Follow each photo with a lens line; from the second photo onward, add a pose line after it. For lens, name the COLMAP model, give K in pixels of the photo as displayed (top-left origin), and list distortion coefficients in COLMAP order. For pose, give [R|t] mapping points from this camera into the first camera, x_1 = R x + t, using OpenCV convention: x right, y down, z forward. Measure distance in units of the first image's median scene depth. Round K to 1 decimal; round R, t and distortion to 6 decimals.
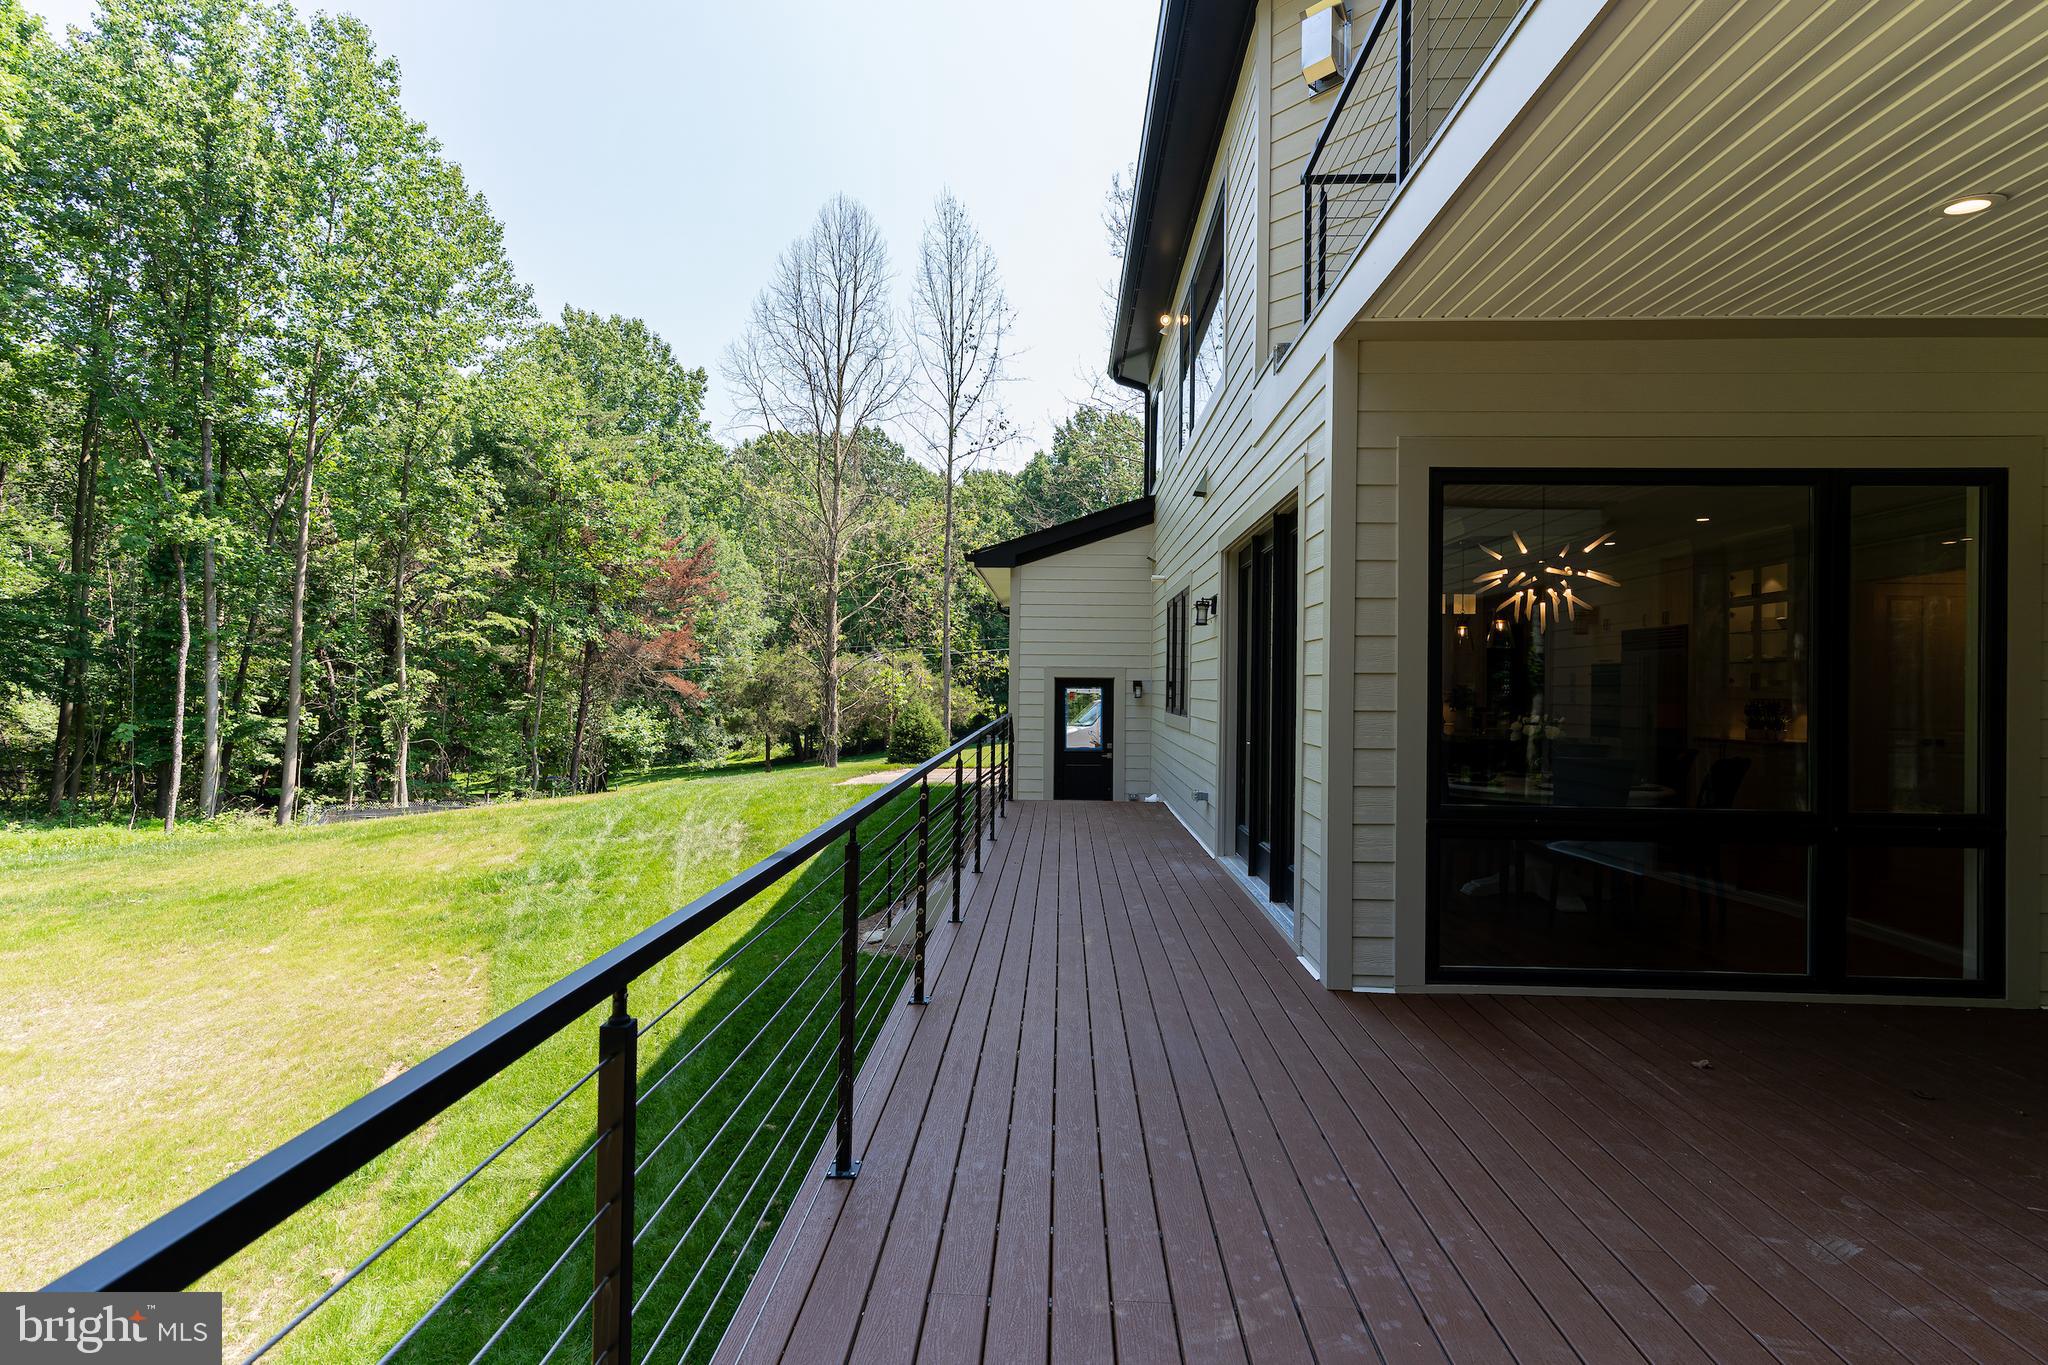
lens RADIAL K [[968.0, 0, 962.0], [0, 968.0, 679.5], [0, 0, 1]] dist [0.003492, -0.003271]
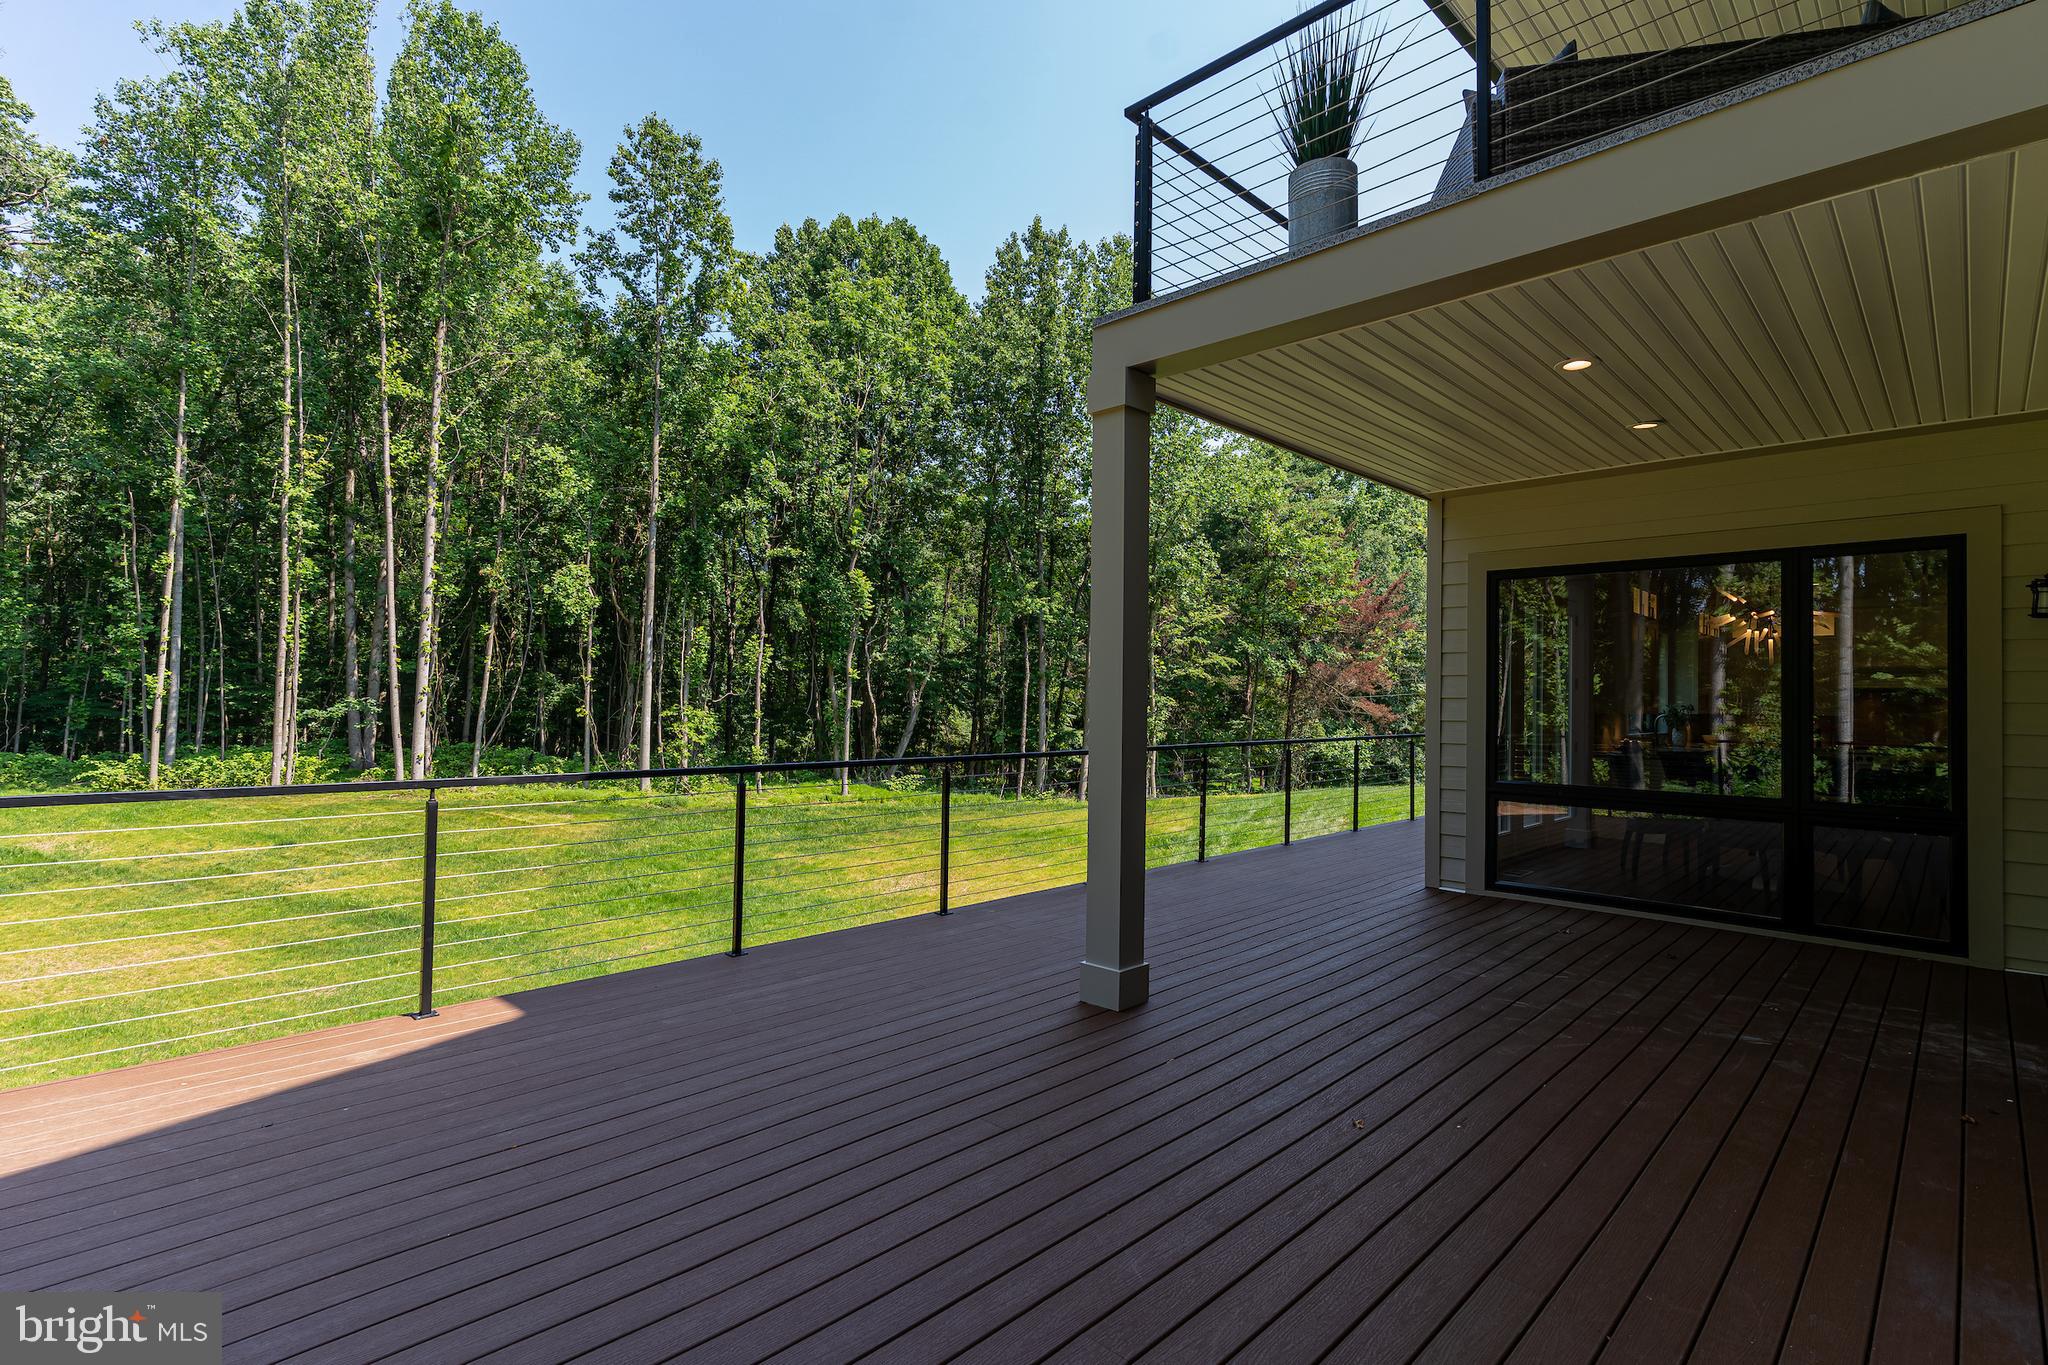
lens RADIAL K [[968.0, 0, 1023.9], [0, 968.0, 682.7], [0, 0, 1]] dist [0.003492, -0.003271]
pose [[0.750653, -0.012689, -0.660575, 0.183567], [-0.002235, 0.999761, -0.021745, 0.000657], [0.660693, 0.017799, 0.750445, -0.138635]]
